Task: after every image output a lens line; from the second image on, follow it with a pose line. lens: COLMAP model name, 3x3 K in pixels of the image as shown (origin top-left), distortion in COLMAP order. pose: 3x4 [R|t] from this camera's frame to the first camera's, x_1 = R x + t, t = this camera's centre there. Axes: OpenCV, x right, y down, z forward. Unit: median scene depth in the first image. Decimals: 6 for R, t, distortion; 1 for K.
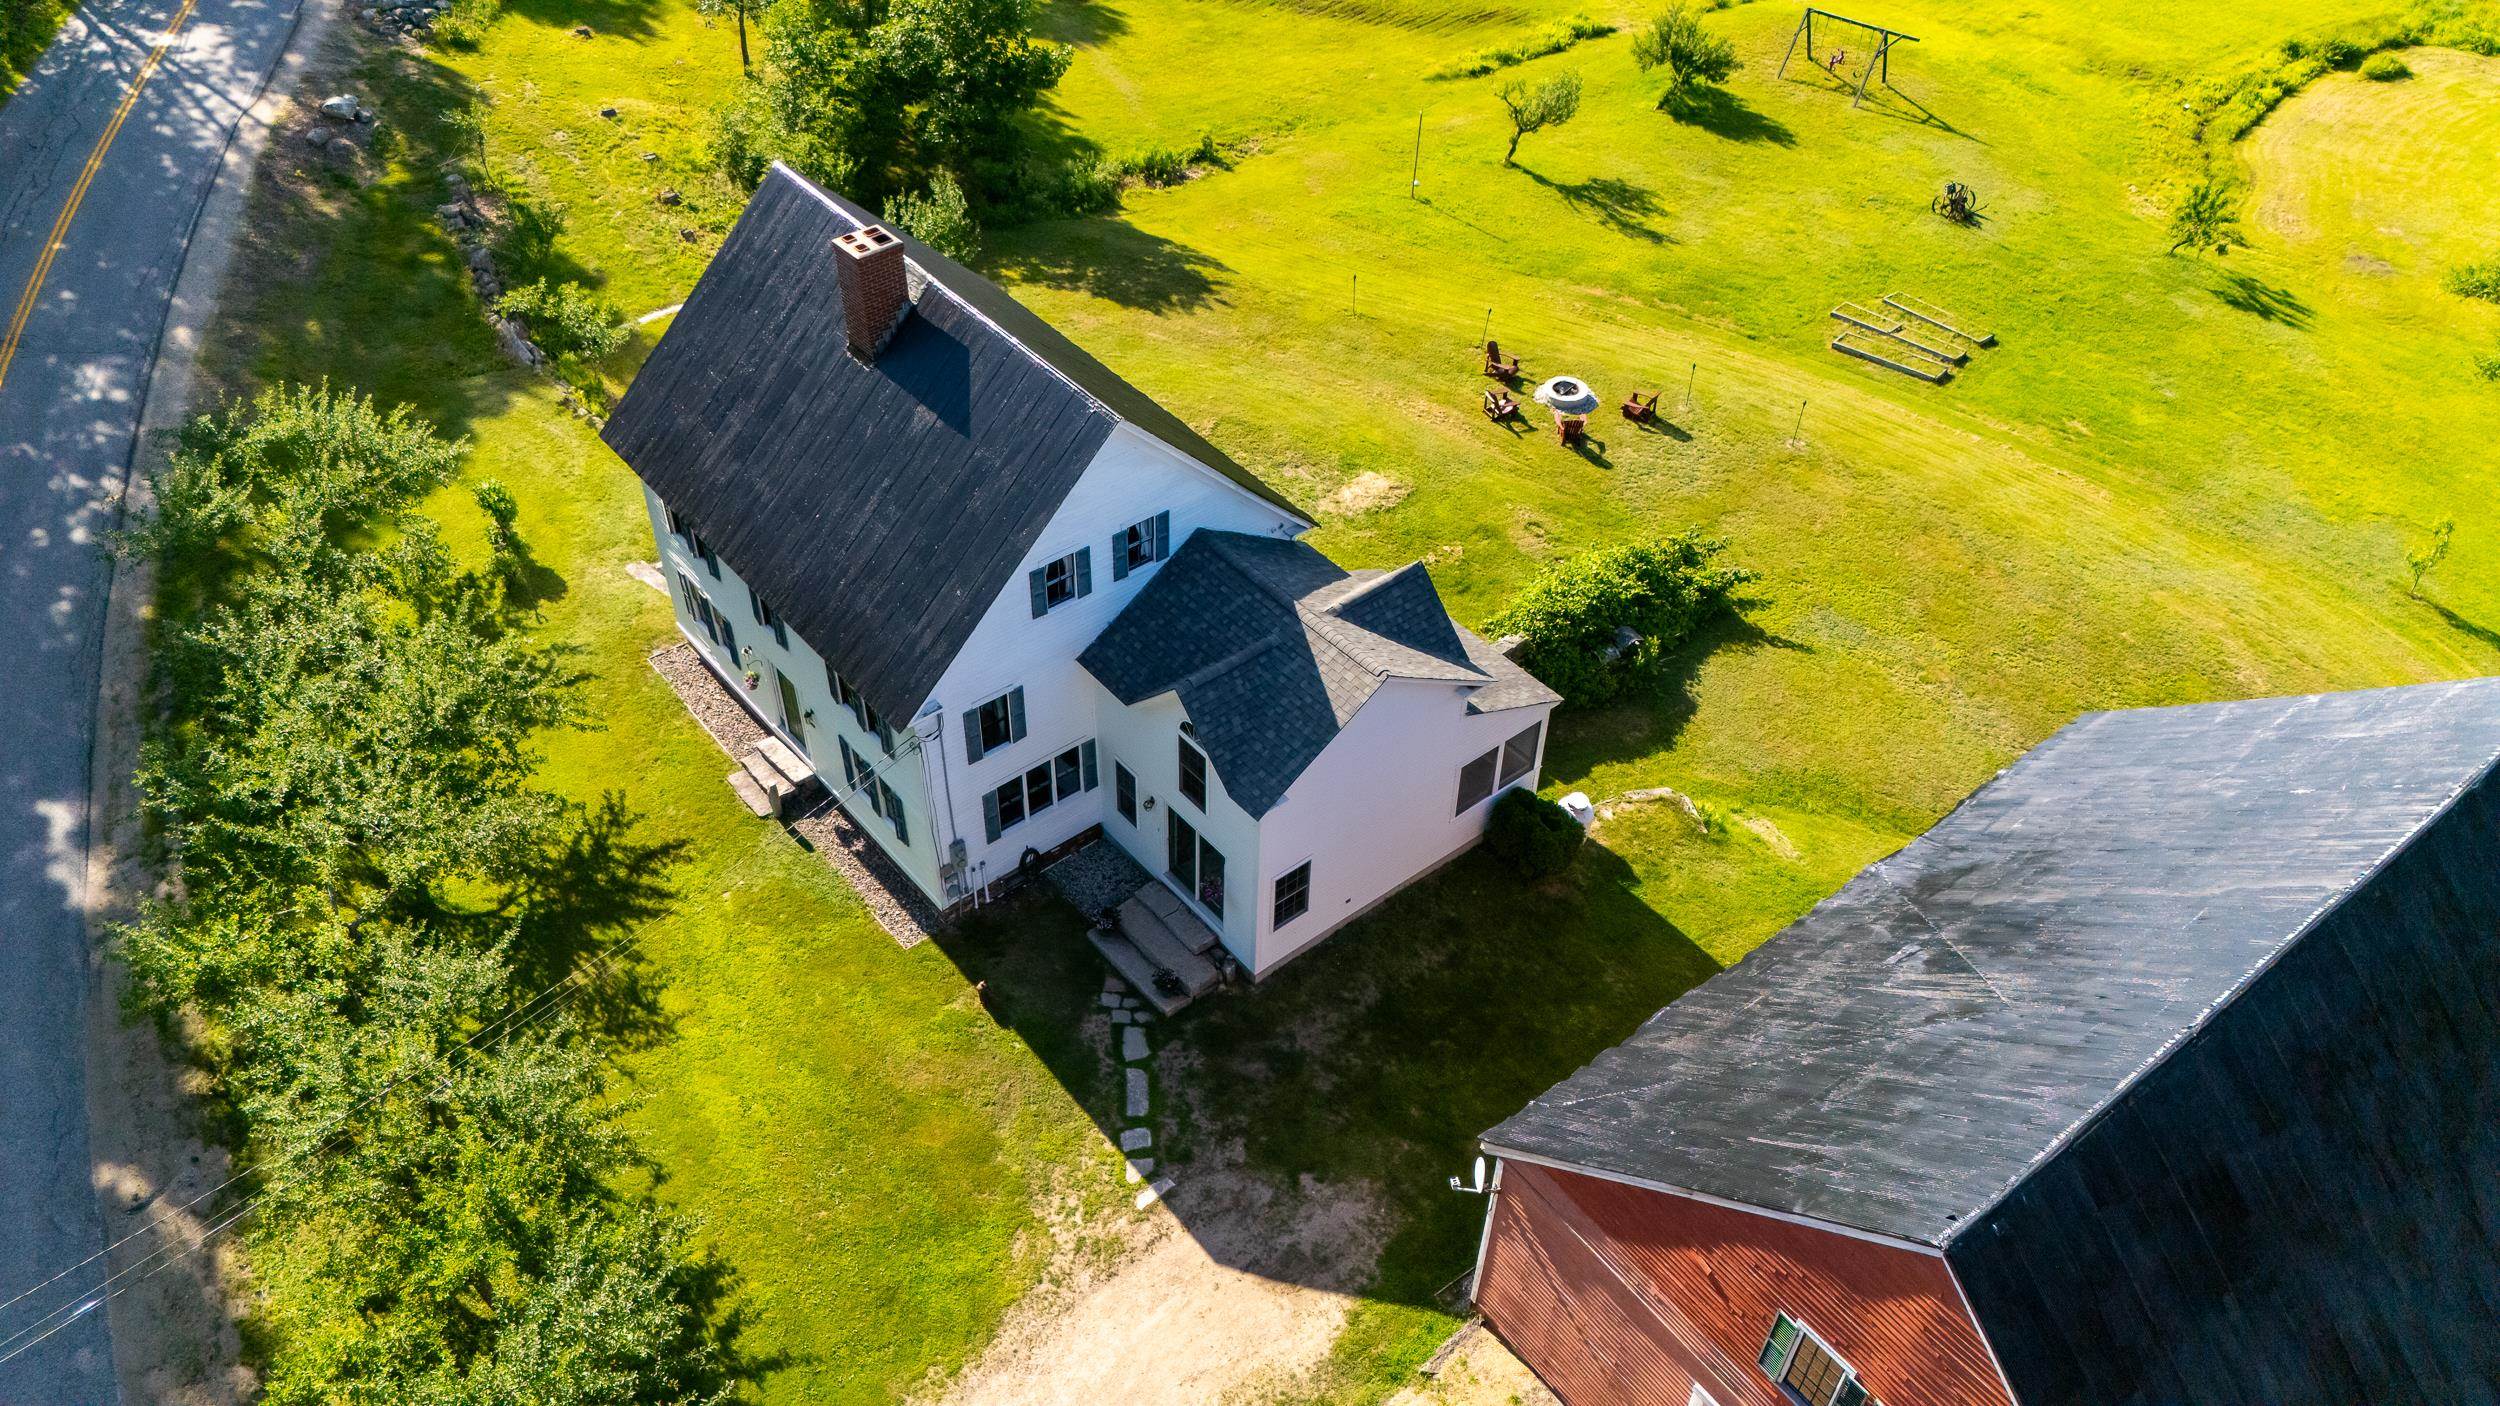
lens RADIAL K [[1836.6, 0, 1250.0], [0, 1836.6, 703.0], [0, 0, 1]] dist [0.090212, -0.139857]
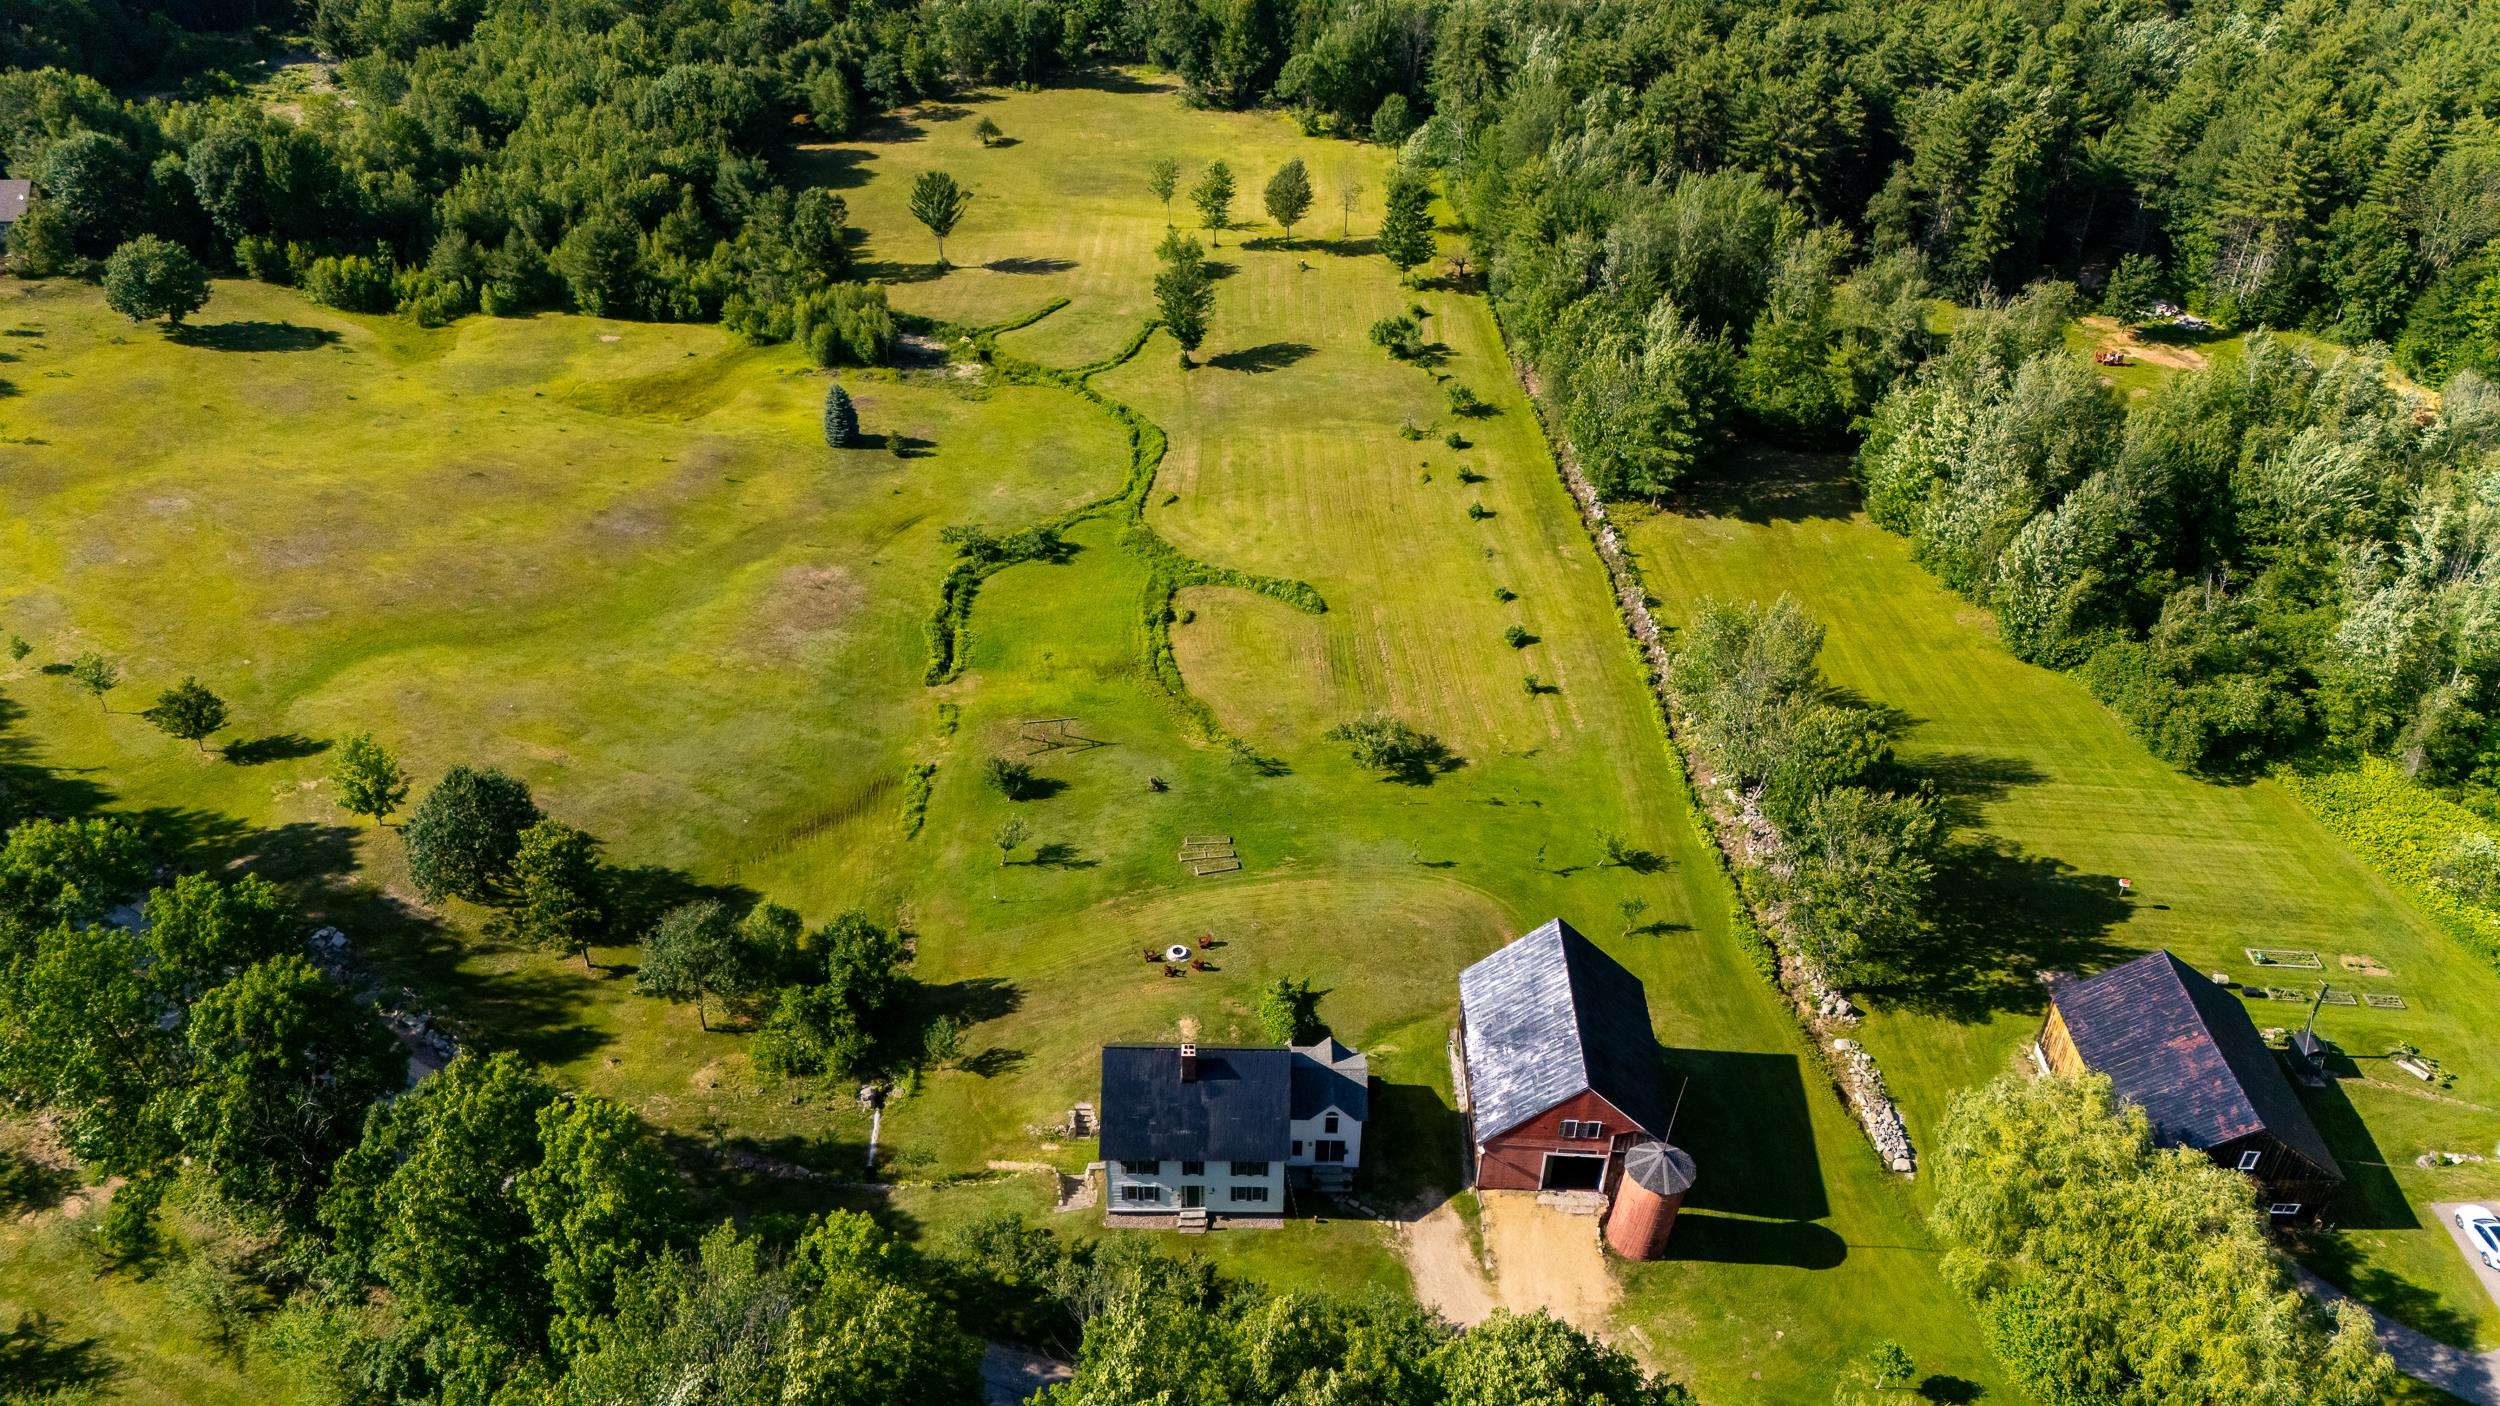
lens RADIAL K [[1836.6, 0, 1250.0], [0, 1836.6, 703.0], [0, 0, 1]] dist [0.090212, -0.139857]
pose [[0.638246, -0.441068, 0.630952, -1.269889], [0.509219, 0.856560, 0.083673, -0.649507], [-0.577354, 0.267889, 0.771296, -1.165064]]
